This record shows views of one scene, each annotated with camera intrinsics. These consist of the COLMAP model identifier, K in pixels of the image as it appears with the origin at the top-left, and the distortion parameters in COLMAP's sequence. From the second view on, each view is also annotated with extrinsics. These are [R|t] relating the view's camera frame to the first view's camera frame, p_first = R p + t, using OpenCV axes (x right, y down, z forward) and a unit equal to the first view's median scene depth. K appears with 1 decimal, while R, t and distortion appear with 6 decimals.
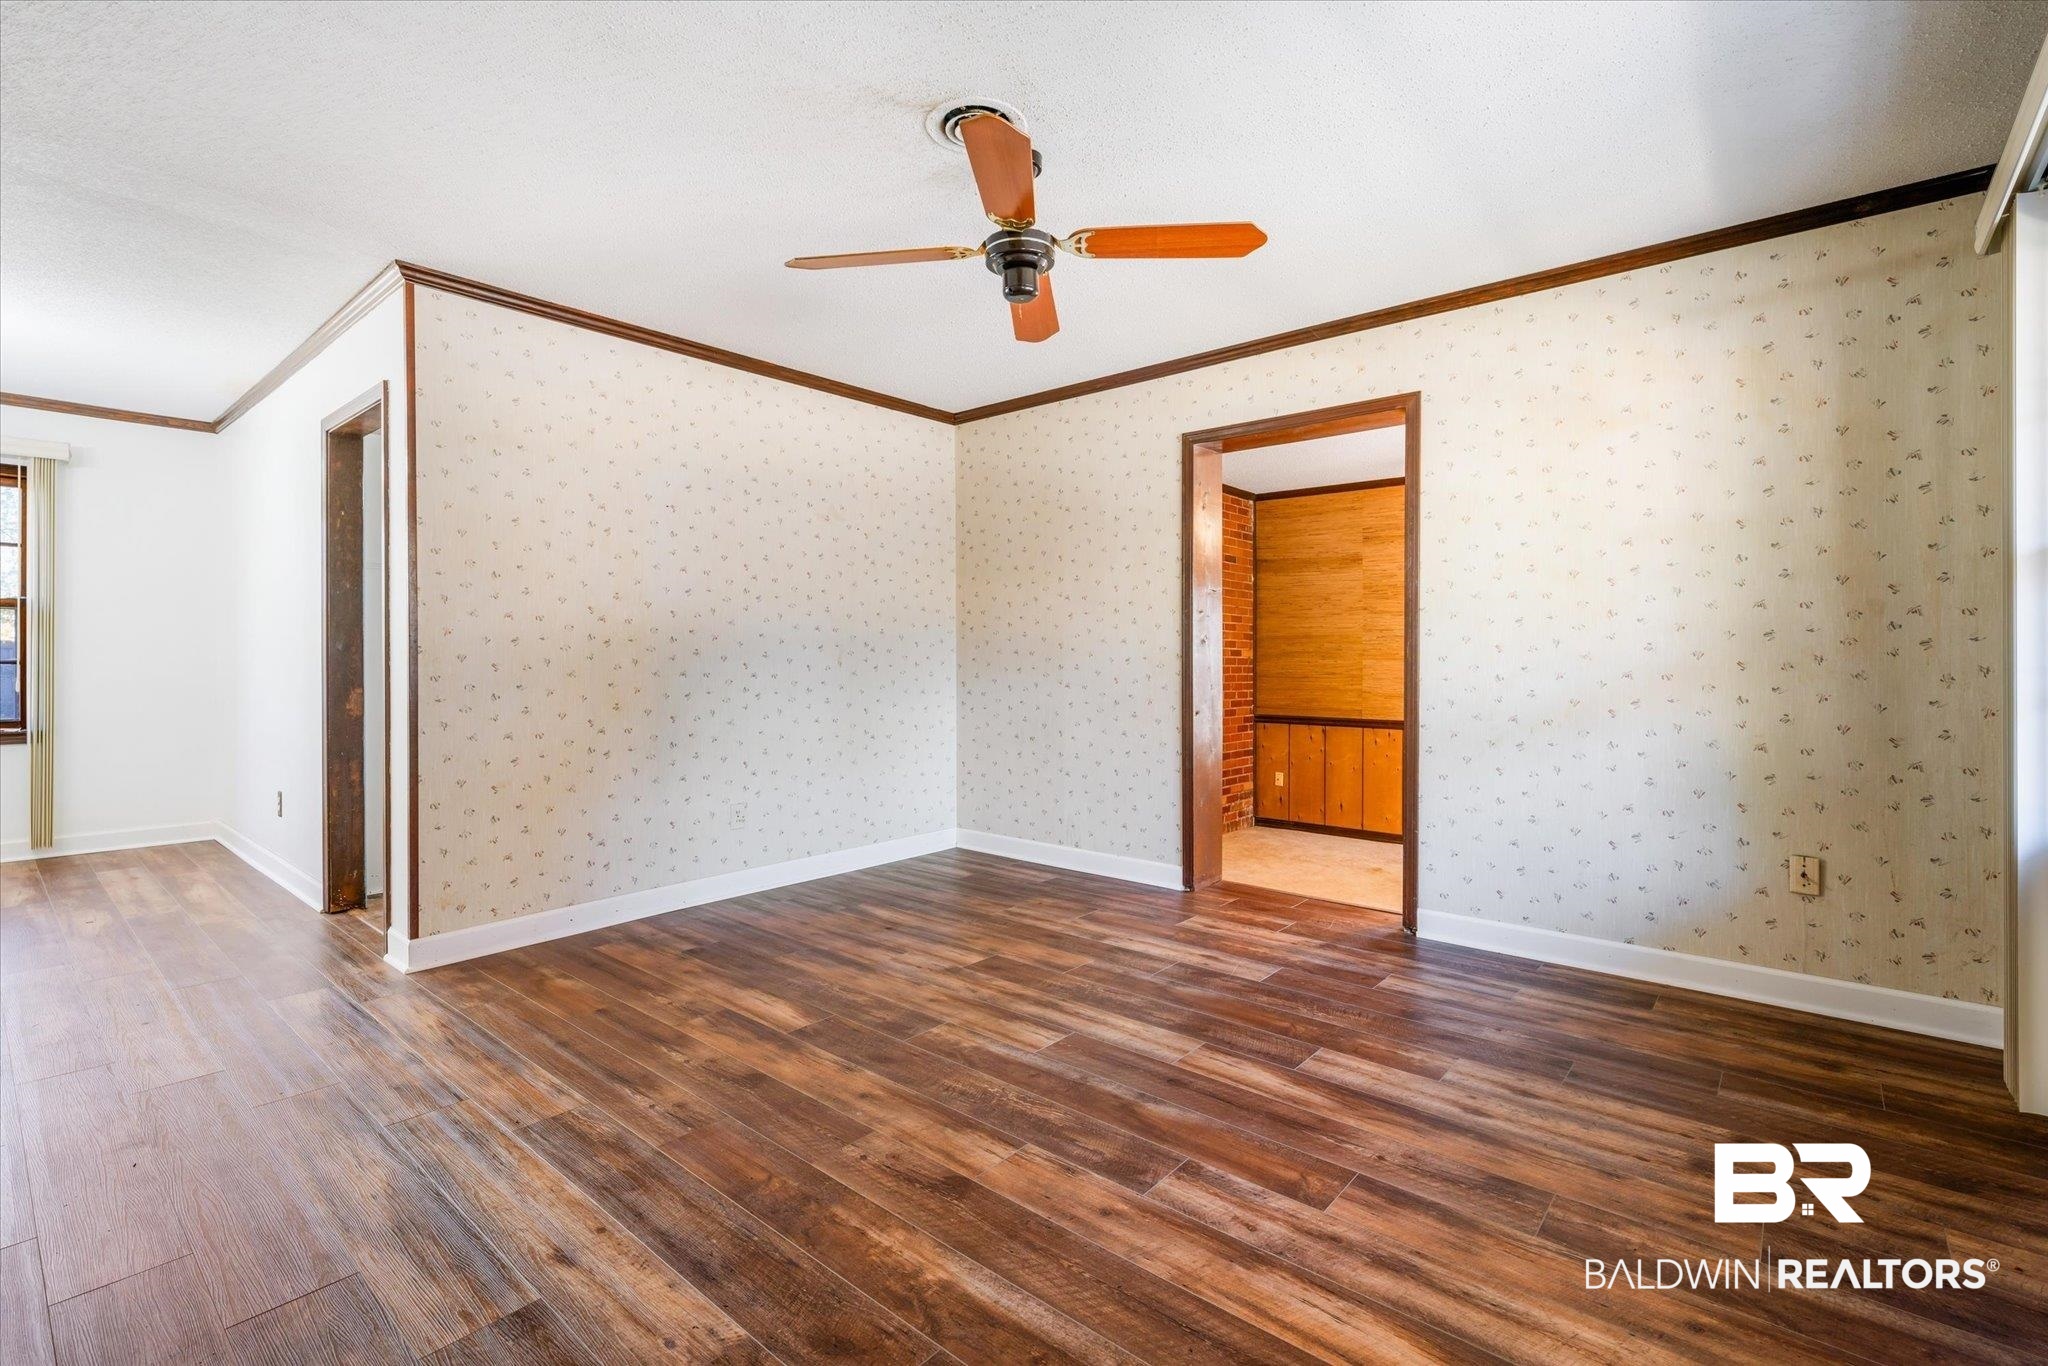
lens RADIAL K [[917.2, 0, 1023.0], [0, 917.2, 669.5], [0, 0, 1]] dist [-0.002875, -0.000143]
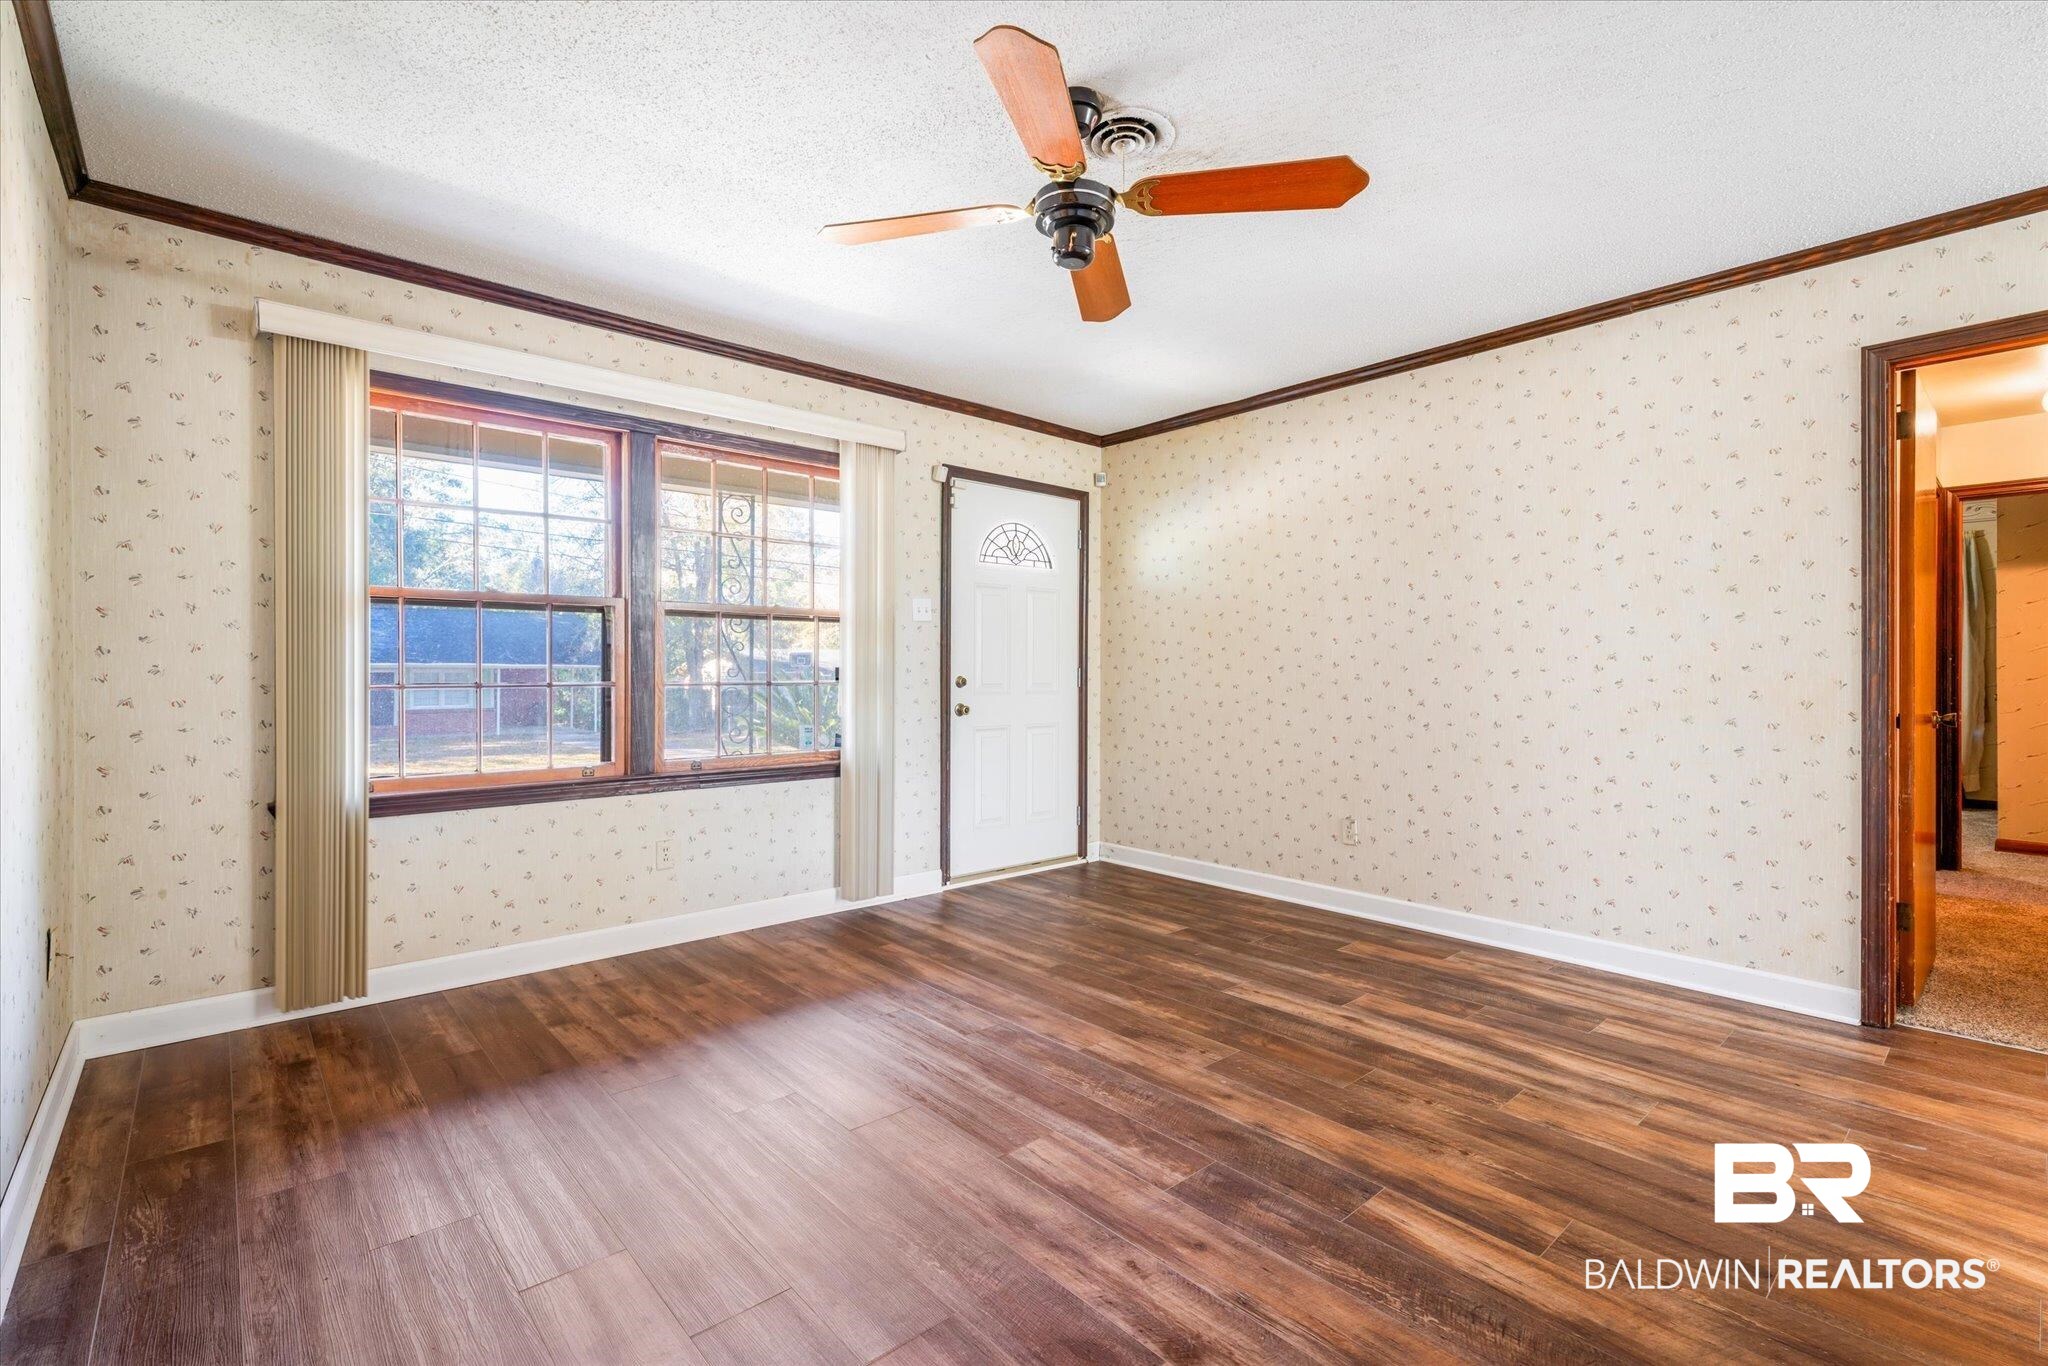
lens RADIAL K [[917.2, 0, 1020.2], [0, 917.2, 670.2], [0, 0, 1]] dist [-0.002875, -0.000143]
pose [[-0.990787, -0.000684, 0.135430, -0.073575], [0.001357, 0.999887, 0.014983, -0.031121], [-0.135424, 0.015029, -0.990674, 1.884386]]
